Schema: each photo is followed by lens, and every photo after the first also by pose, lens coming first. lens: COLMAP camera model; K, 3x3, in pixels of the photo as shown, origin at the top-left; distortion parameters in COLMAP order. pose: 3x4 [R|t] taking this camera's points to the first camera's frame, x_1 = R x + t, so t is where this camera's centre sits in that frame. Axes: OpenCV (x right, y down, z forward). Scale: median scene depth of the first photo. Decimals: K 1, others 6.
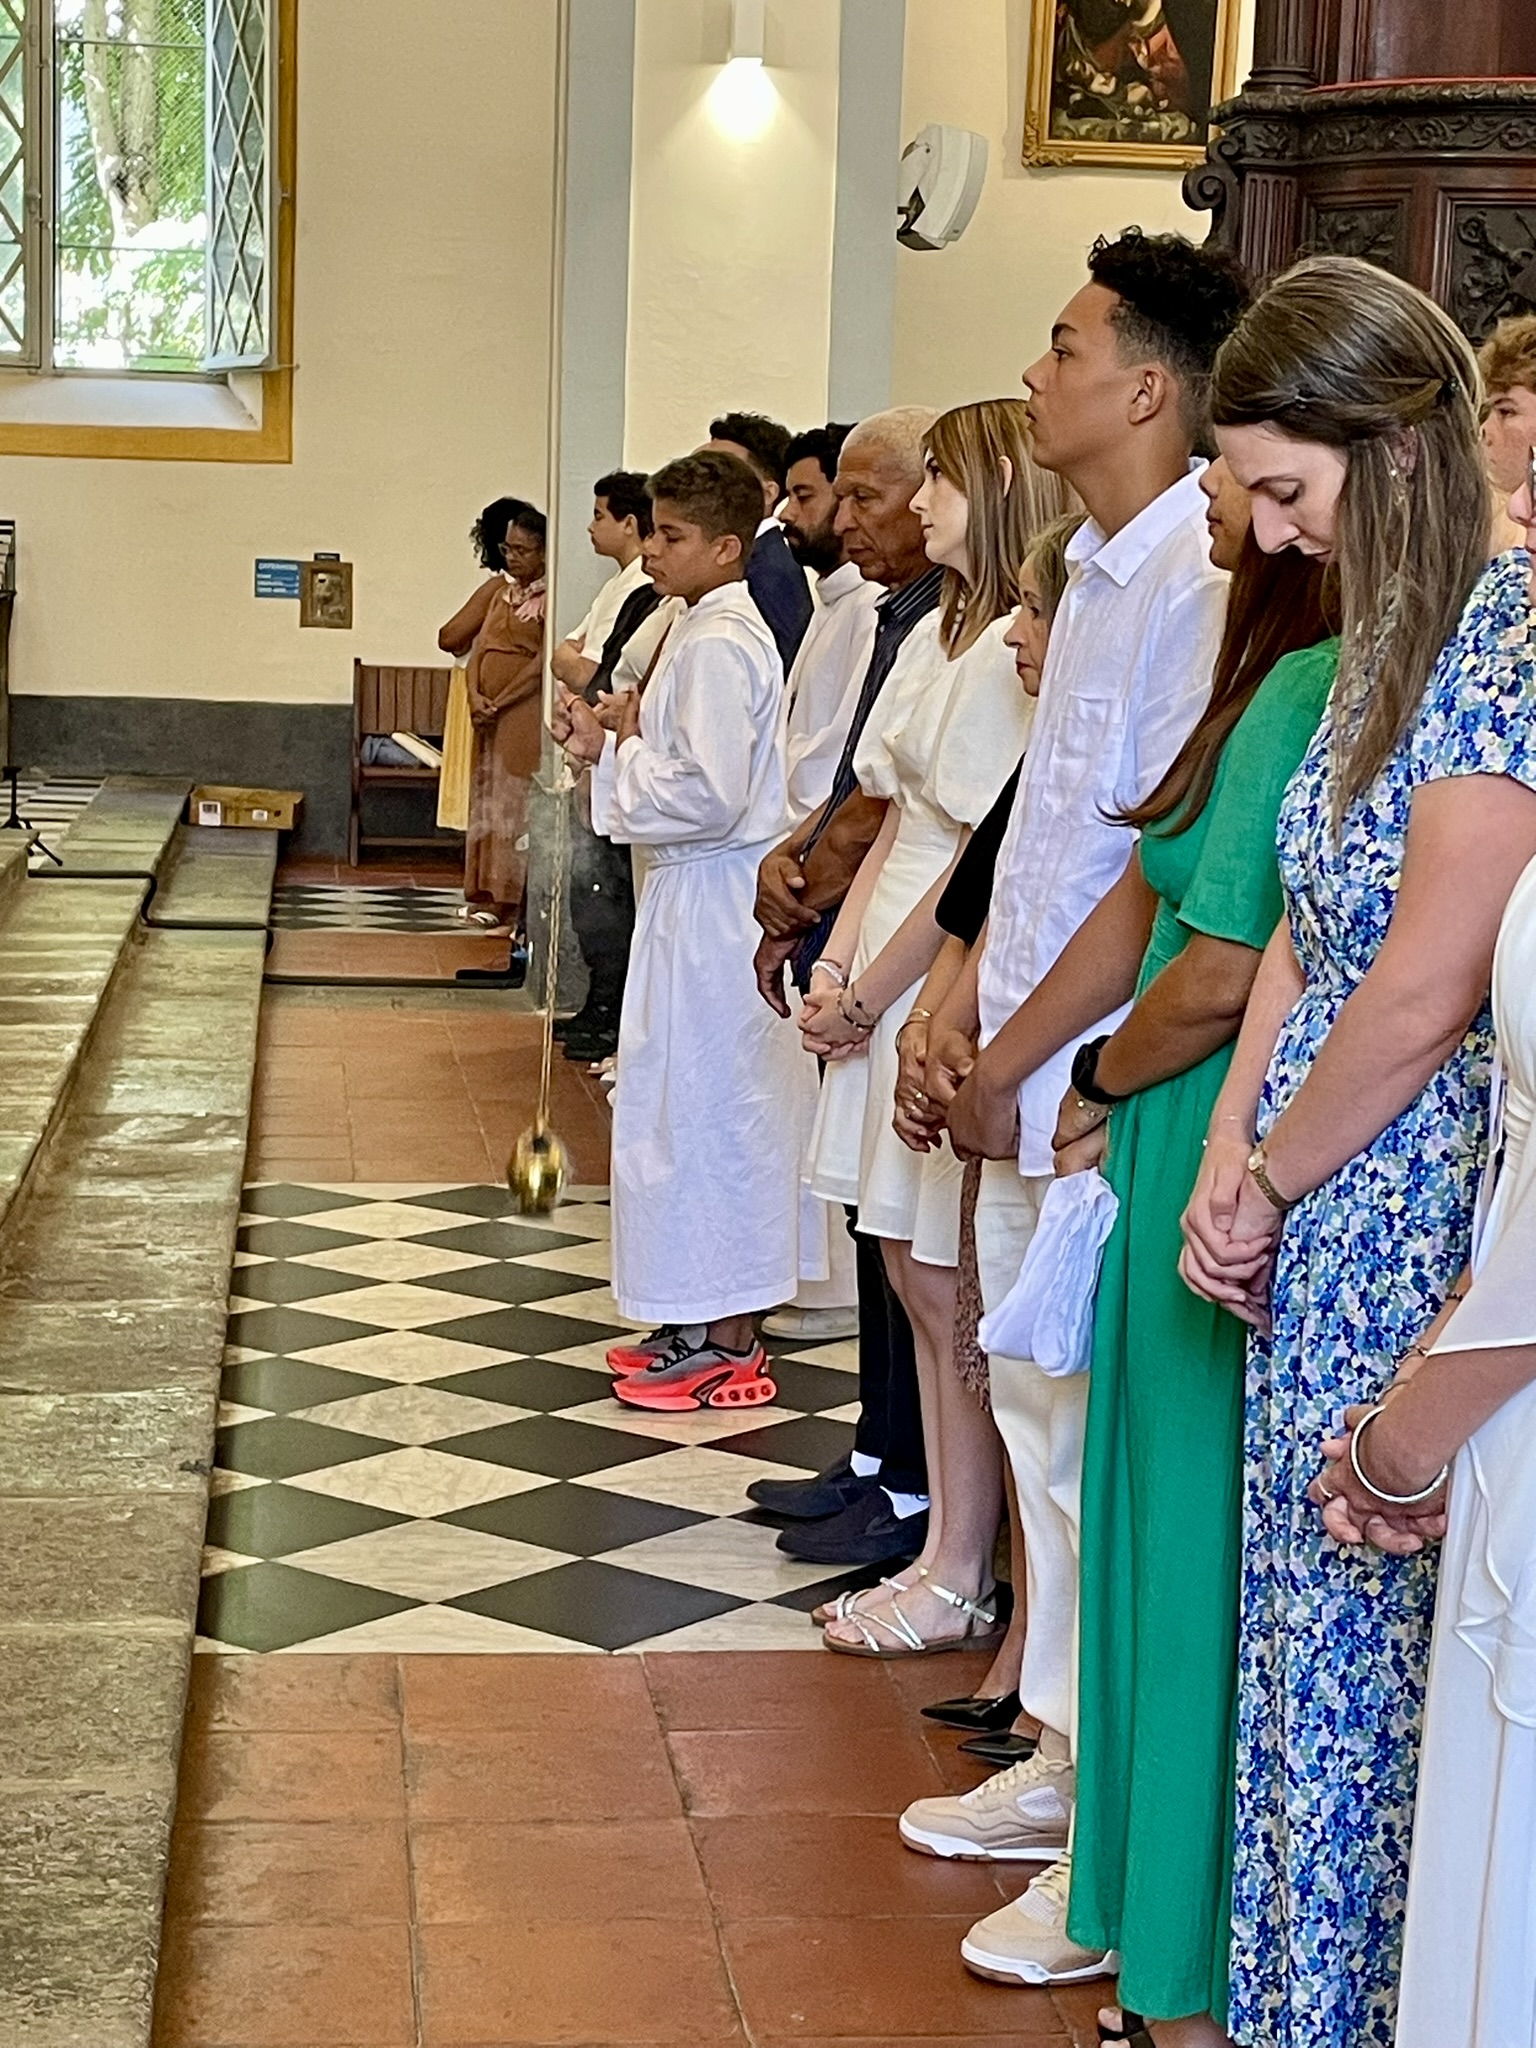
lens RADIAL K [[3712.7, 0, 764.6], [0, 3712.7, 1022.1], [0, 0, 1]] dist [0.025612, 0.000000]
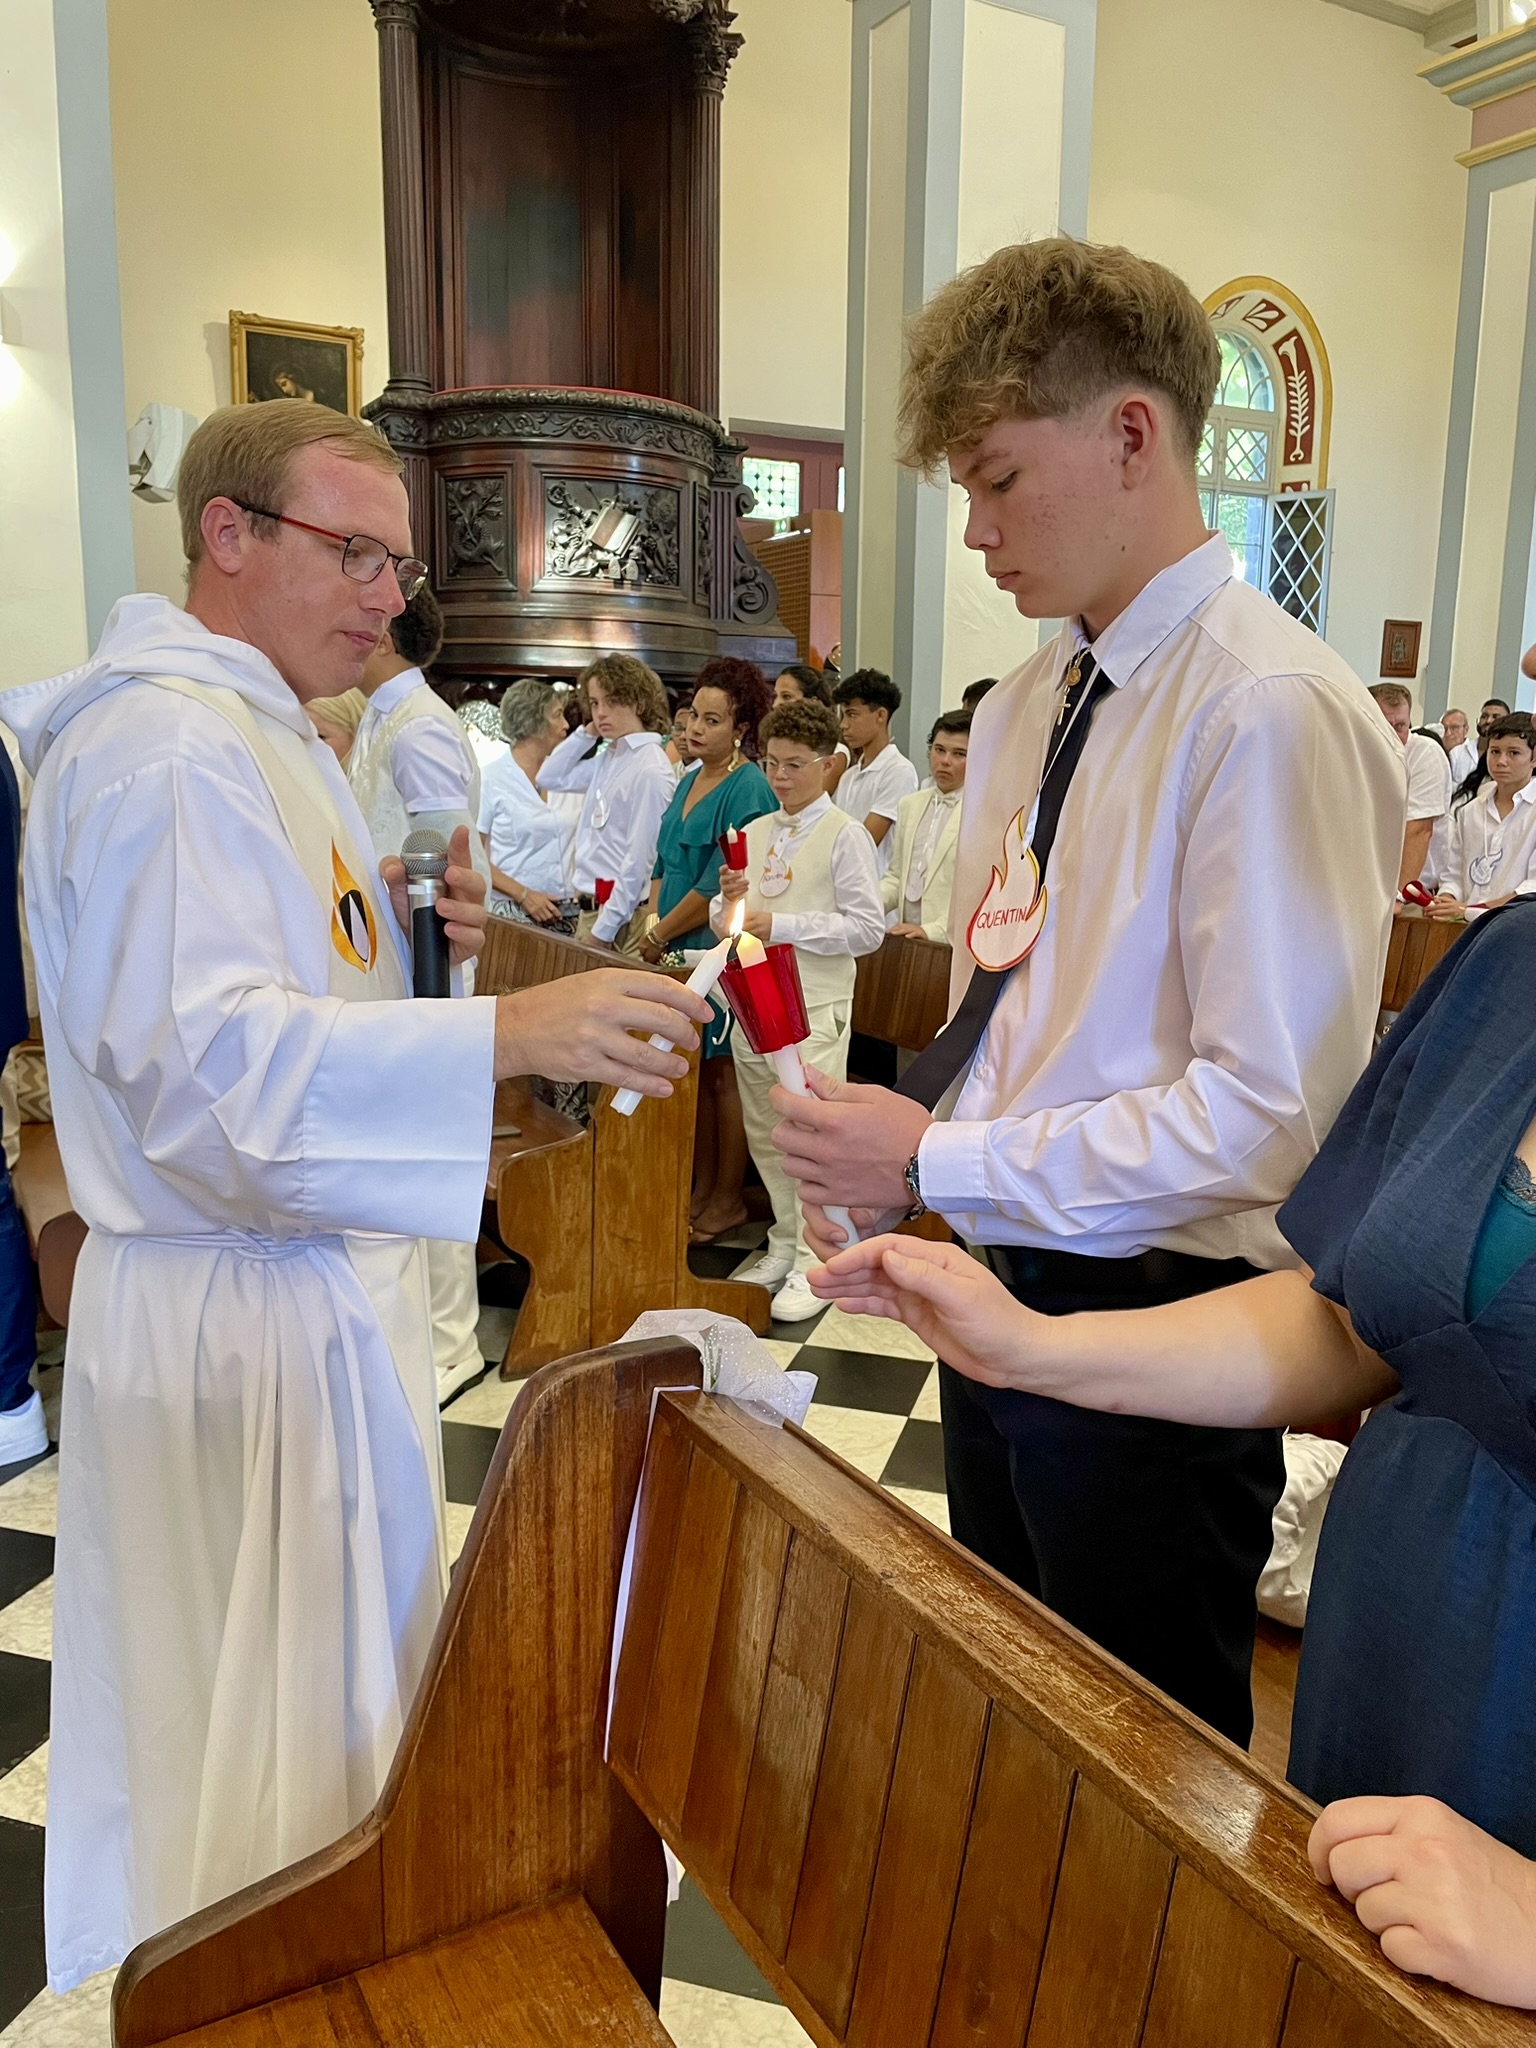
lens RADIAL K [[1557.3, 0, 760.7], [0, 1557.3, 1029.5], [0, 0, 1]] dist [0.024599, -0.008879]
pose [[0.930897, -0.083294, 0.355659, 0.029609], [0.061075, 0.995440, 0.073271, -0.044030], [-0.360141, -0.046486, 0.931739, 0.383583]]
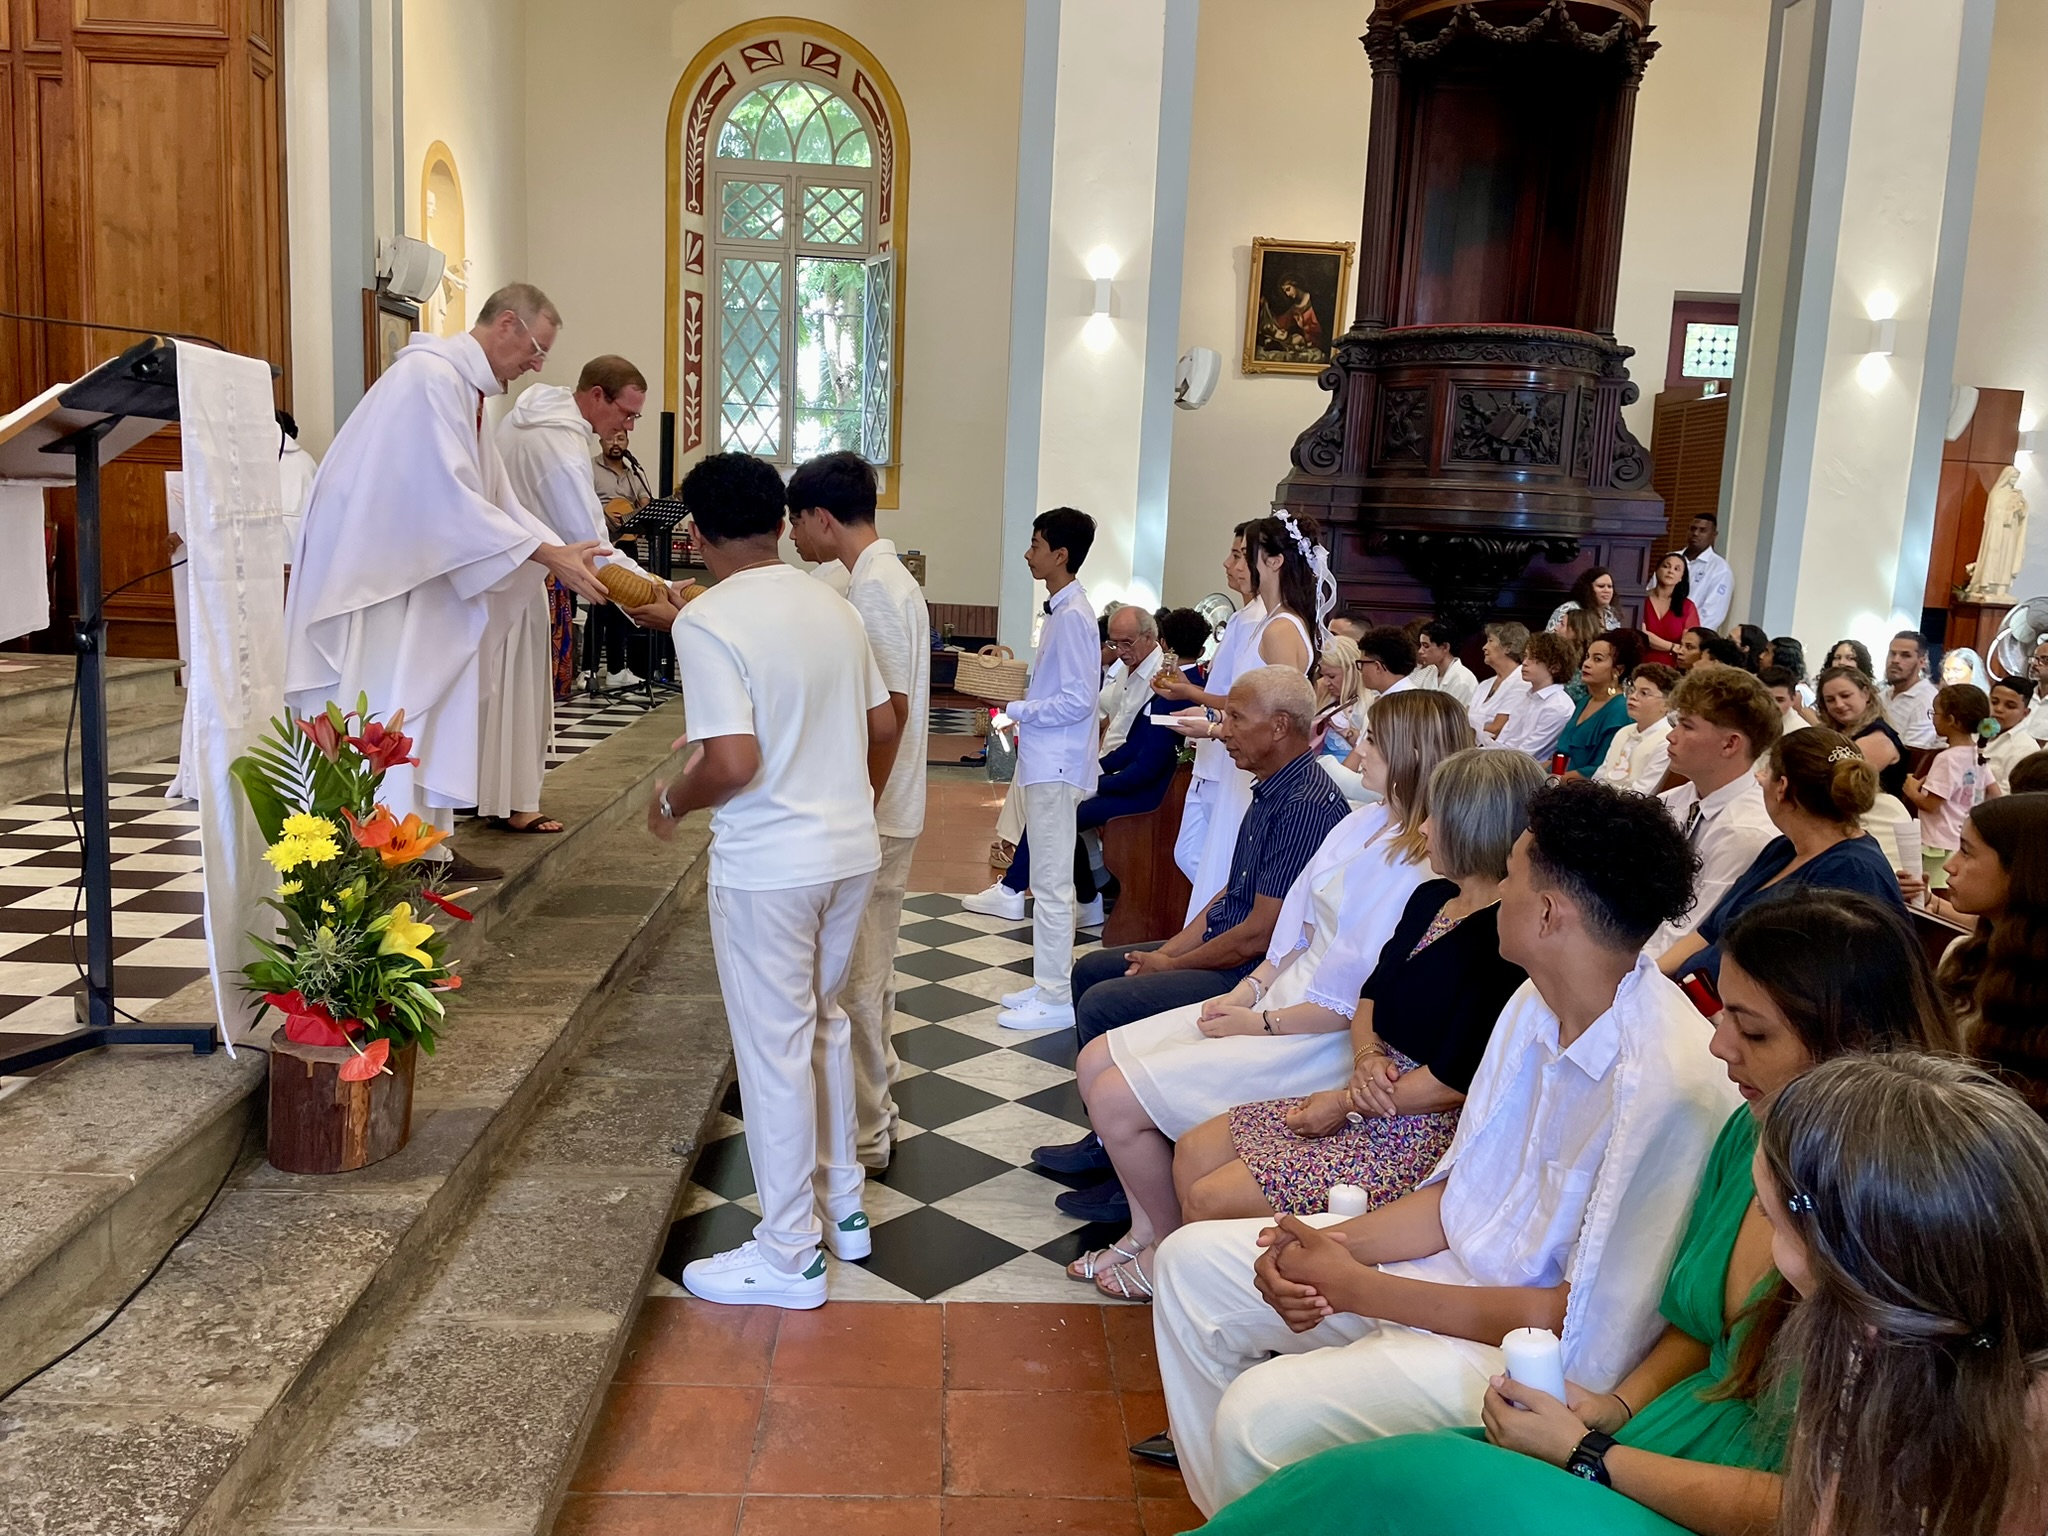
lens RADIAL K [[1557.3, 0, 1018.9], [0, 1557.3, 765.9], [0, 0, 1]] dist [0.024599, -0.008879]
pose [[0.997255, 0.024414, -0.069905, 0.015614], [-0.023292, 0.999587, 0.016817, -0.026768], [0.070287, -0.015143, 0.997412, 0.148959]]
